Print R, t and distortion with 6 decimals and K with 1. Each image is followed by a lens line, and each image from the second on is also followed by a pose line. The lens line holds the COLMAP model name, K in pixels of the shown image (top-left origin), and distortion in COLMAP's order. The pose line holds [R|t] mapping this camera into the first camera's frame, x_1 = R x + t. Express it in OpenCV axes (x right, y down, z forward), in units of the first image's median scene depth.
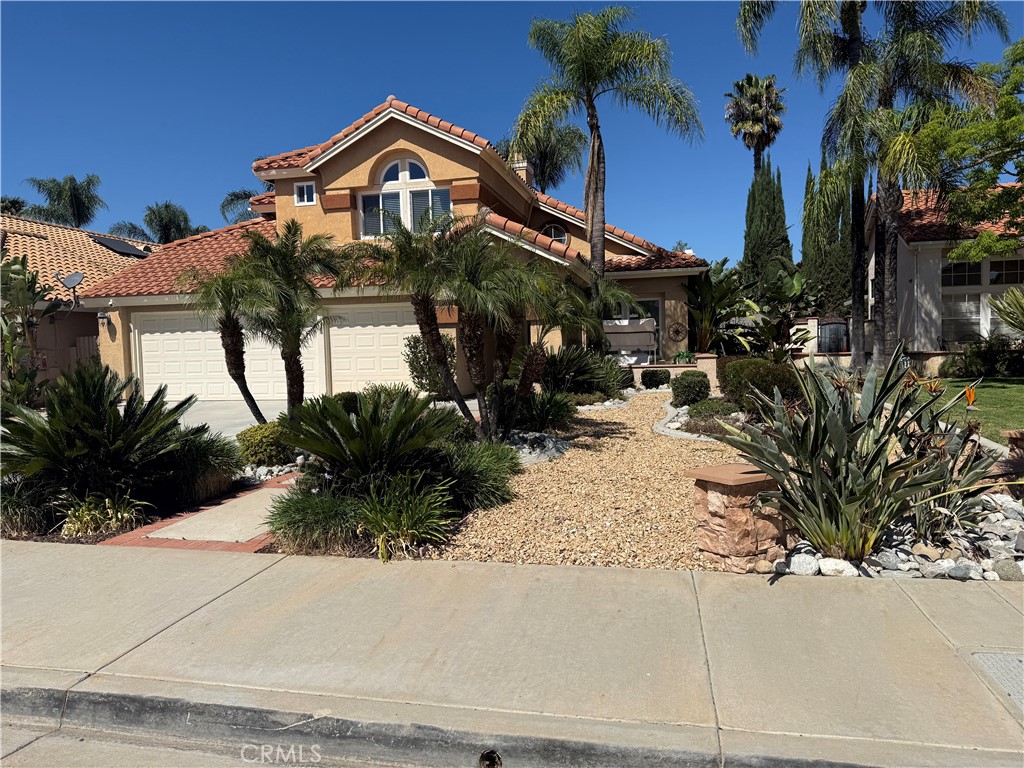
lens RADIAL K [[712.3, 0, 512.0], [0, 712.3, 384.0], [0, 0, 1]] dist [0.050671, -0.054963]
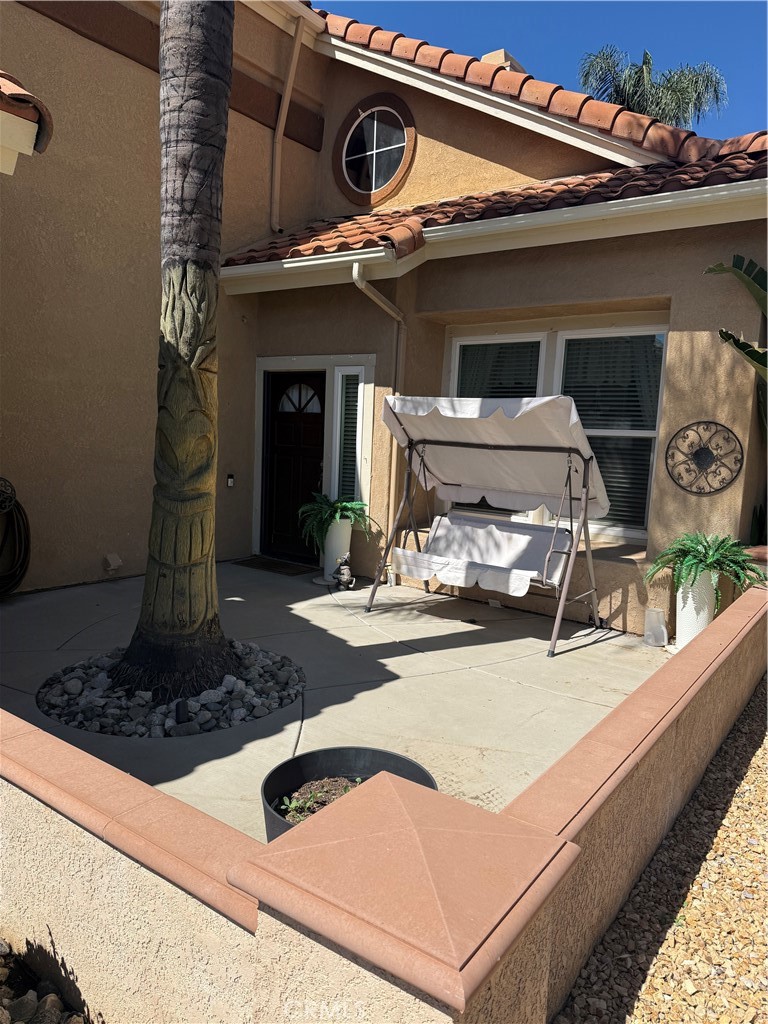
lens RADIAL K [[712.3, 0, 384.0], [0, 712.3, 512.0], [0, 0, 1]] dist [0.050671, -0.054963]
pose [[0.921522, 0.112304, -0.371731, 0.223078], [-0.088121, 0.992772, 0.081476, -0.064406], [0.378195, -0.042325, 0.924758, 0.718419]]
